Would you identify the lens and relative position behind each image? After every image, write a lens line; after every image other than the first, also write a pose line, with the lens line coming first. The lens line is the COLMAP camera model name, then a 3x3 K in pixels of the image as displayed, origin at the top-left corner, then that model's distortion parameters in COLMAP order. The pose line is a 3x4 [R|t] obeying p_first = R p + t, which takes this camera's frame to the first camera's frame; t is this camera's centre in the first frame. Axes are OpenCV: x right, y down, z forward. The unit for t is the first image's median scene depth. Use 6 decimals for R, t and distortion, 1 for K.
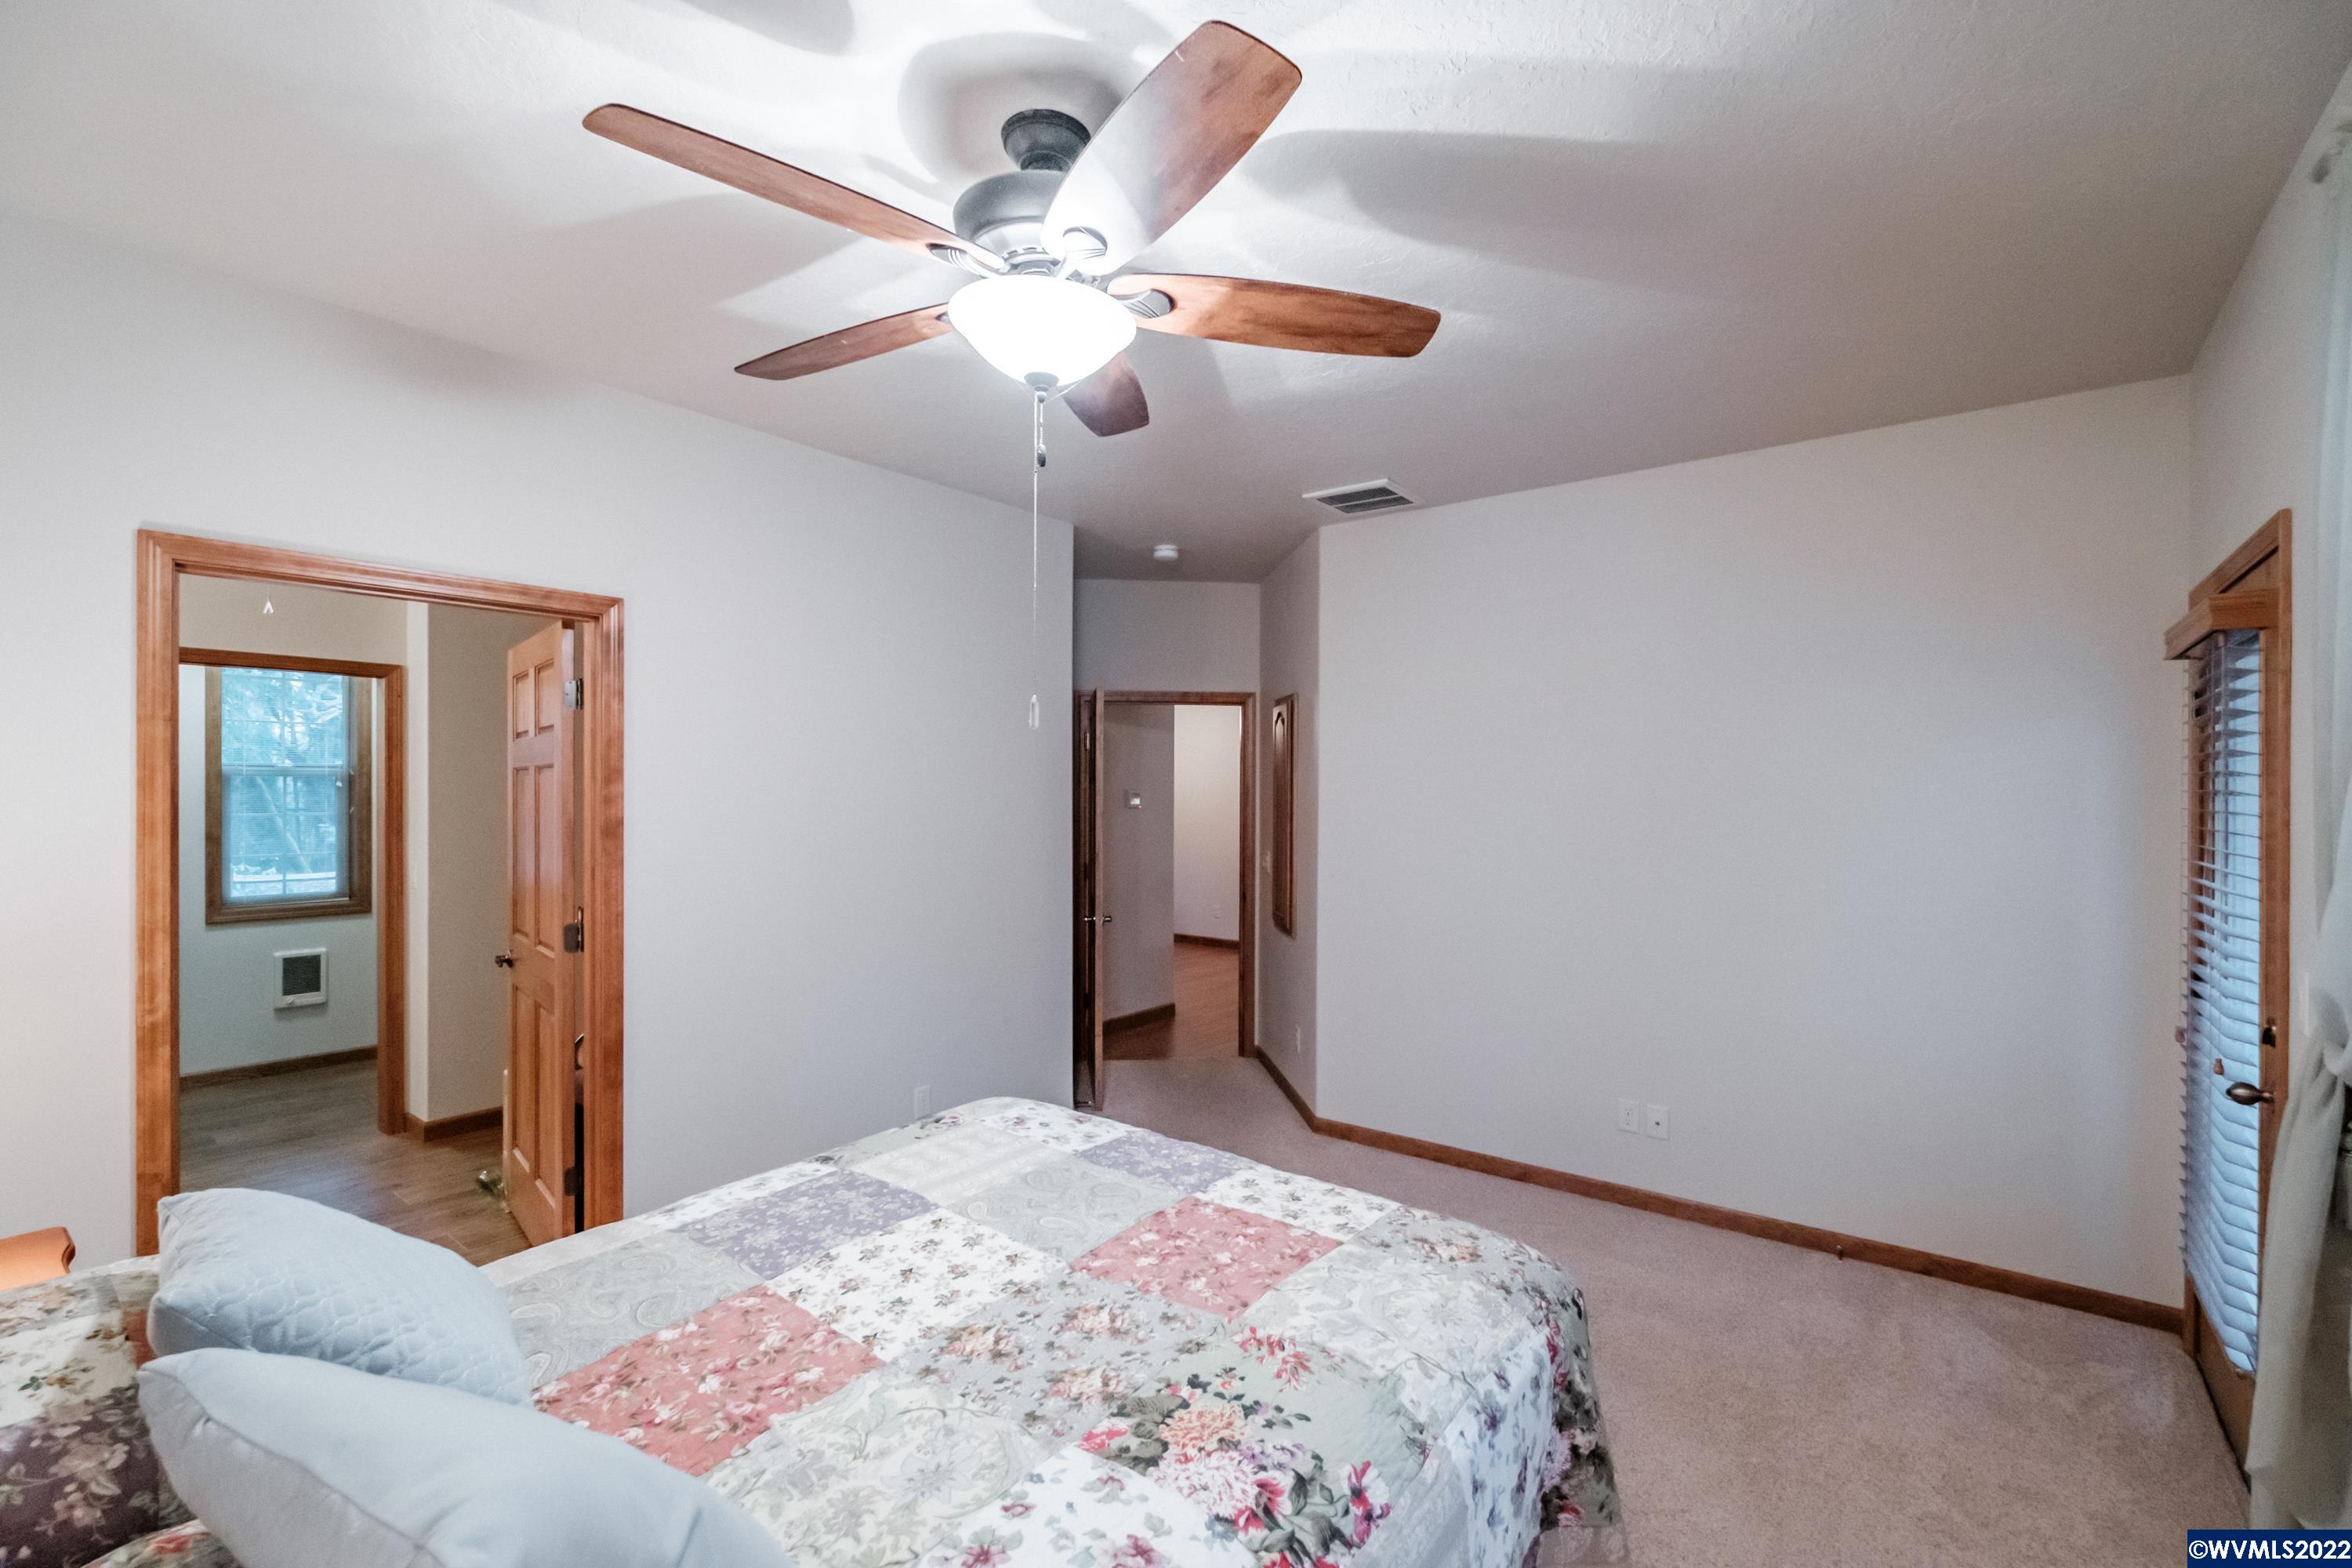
lens RADIAL K [[1022.5, 0, 1175.1], [0, 1022.5, 793.1], [0, 0, 1]] dist [0.001144, -0.000262]
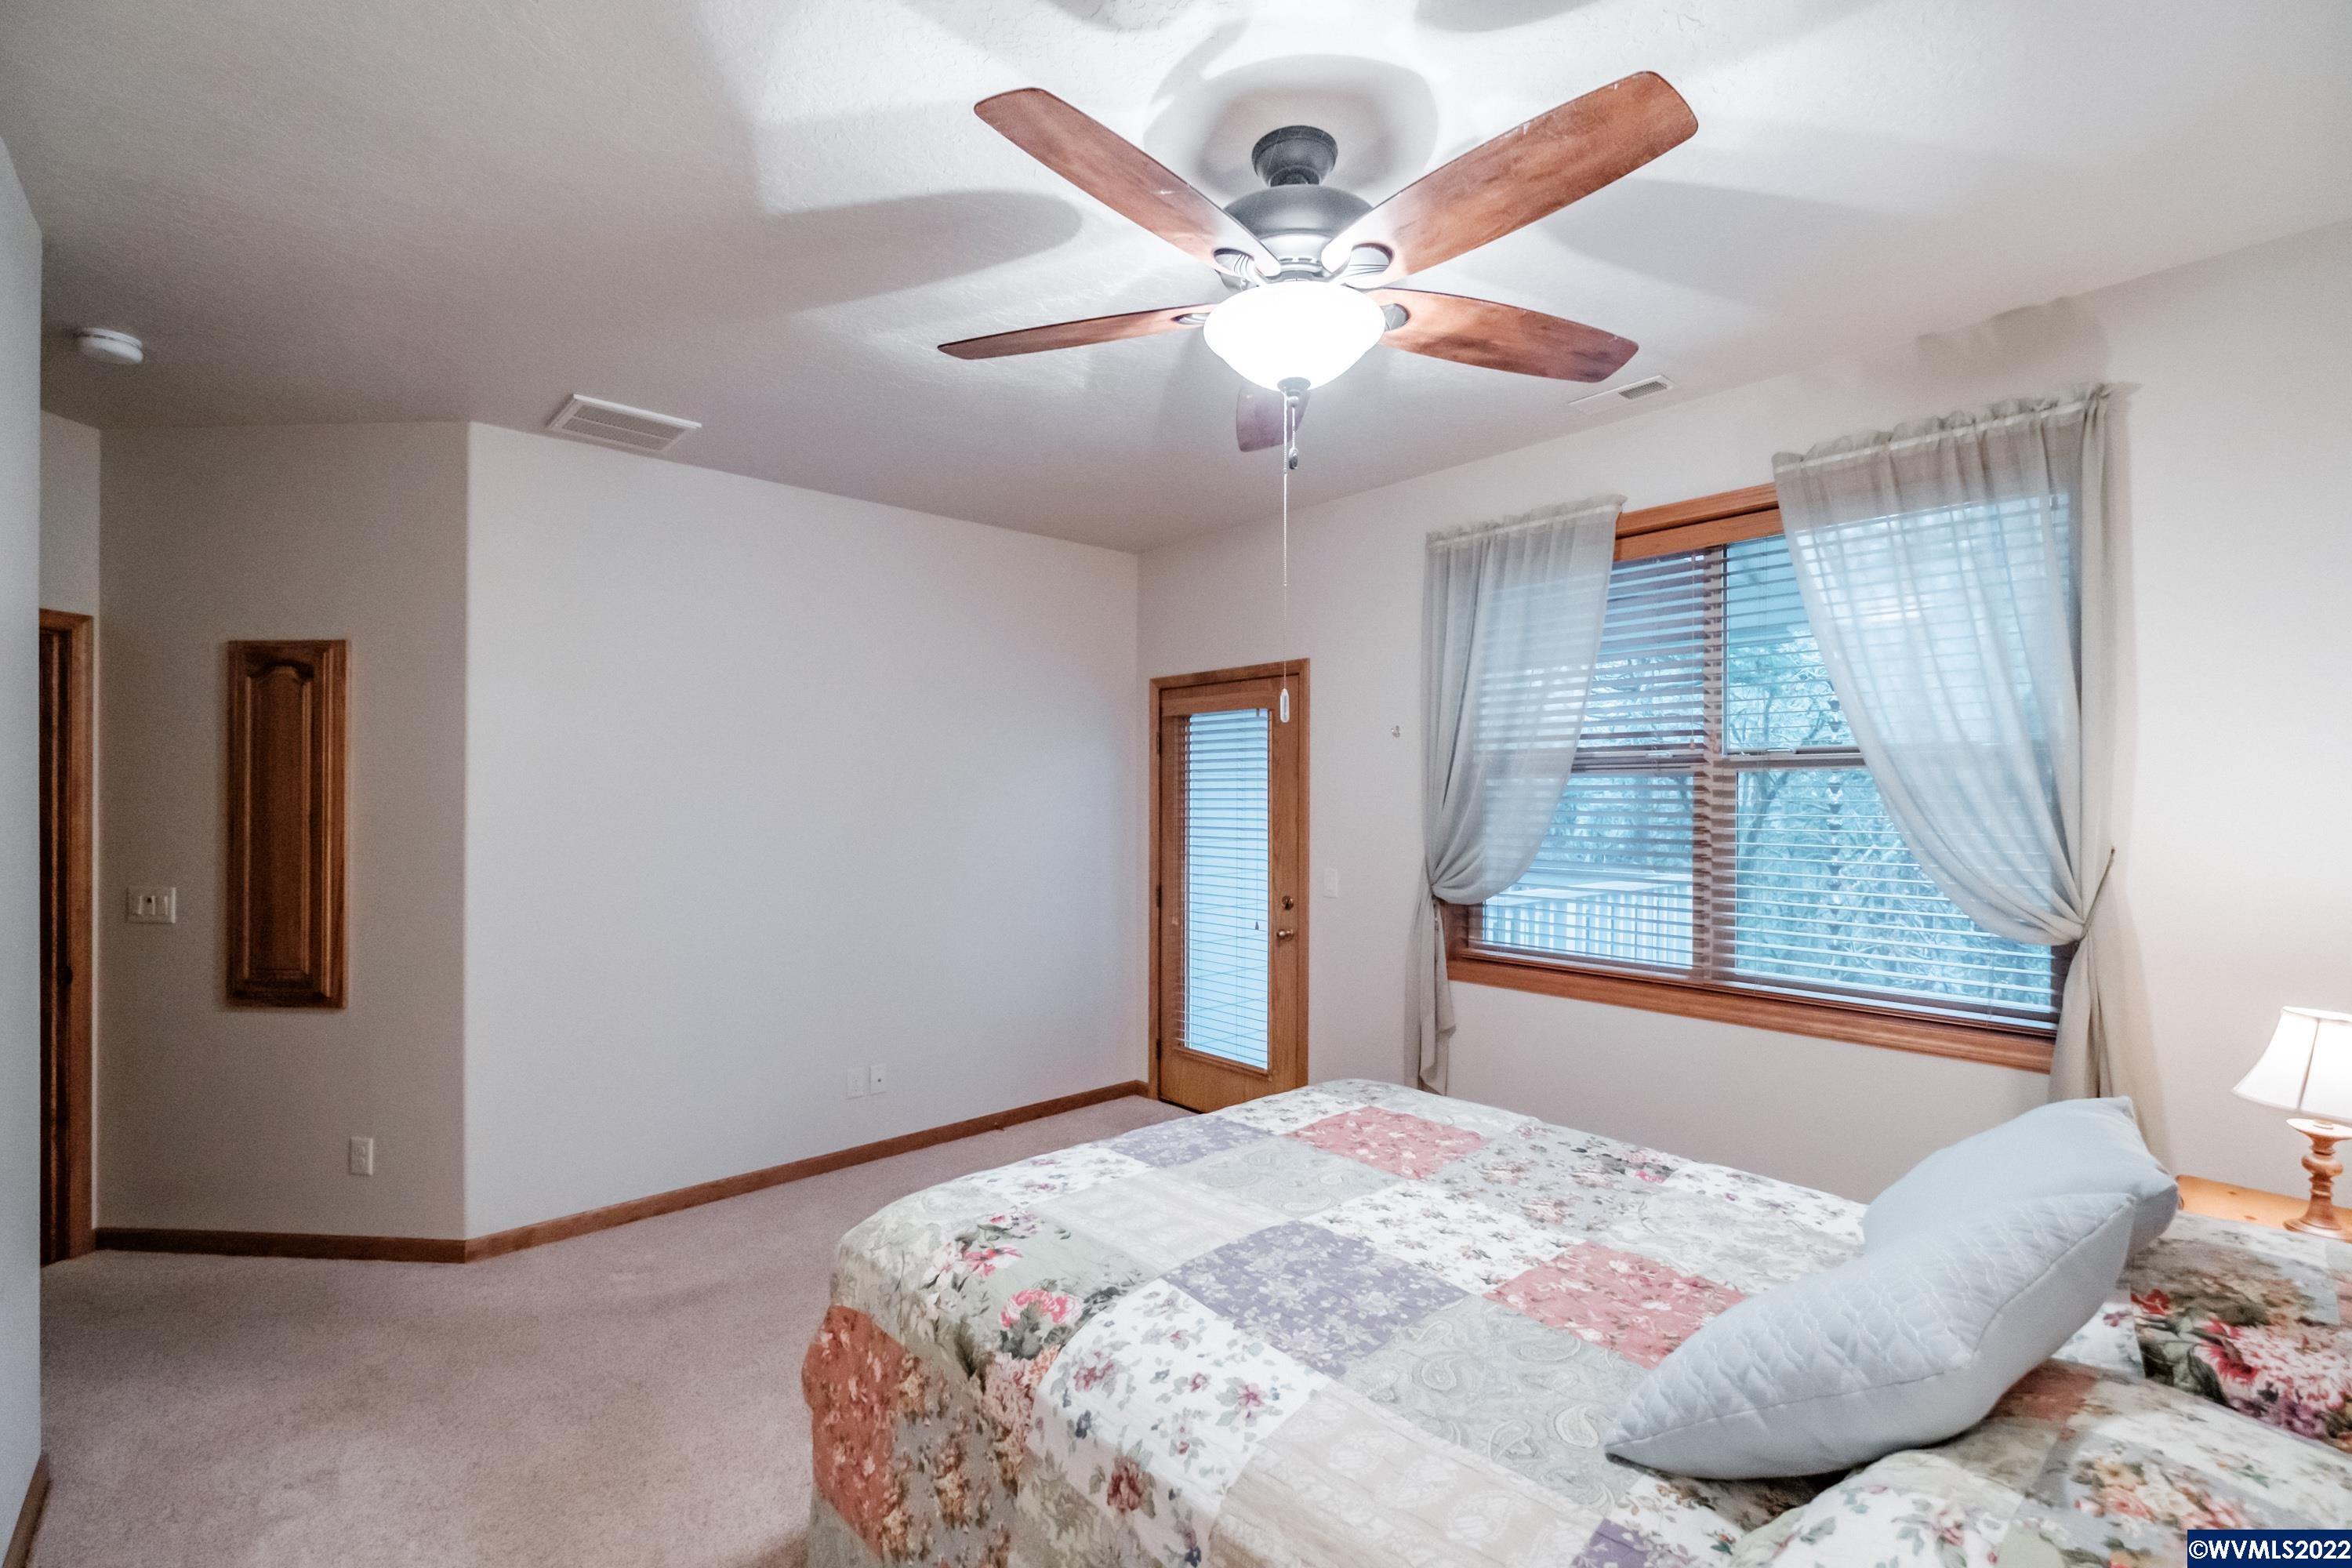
lens RADIAL K [[1022.5, 0, 1175.1], [0, 1022.5, 793.1], [0, 0, 1]] dist [0.001144, -0.000262]
pose [[0.180979, 0.002115, 0.983485, -1.227169], [0.001079, 0.999997, -0.002349, 0.010597], [-0.983486, 0.001487, 0.180976, 0.972719]]
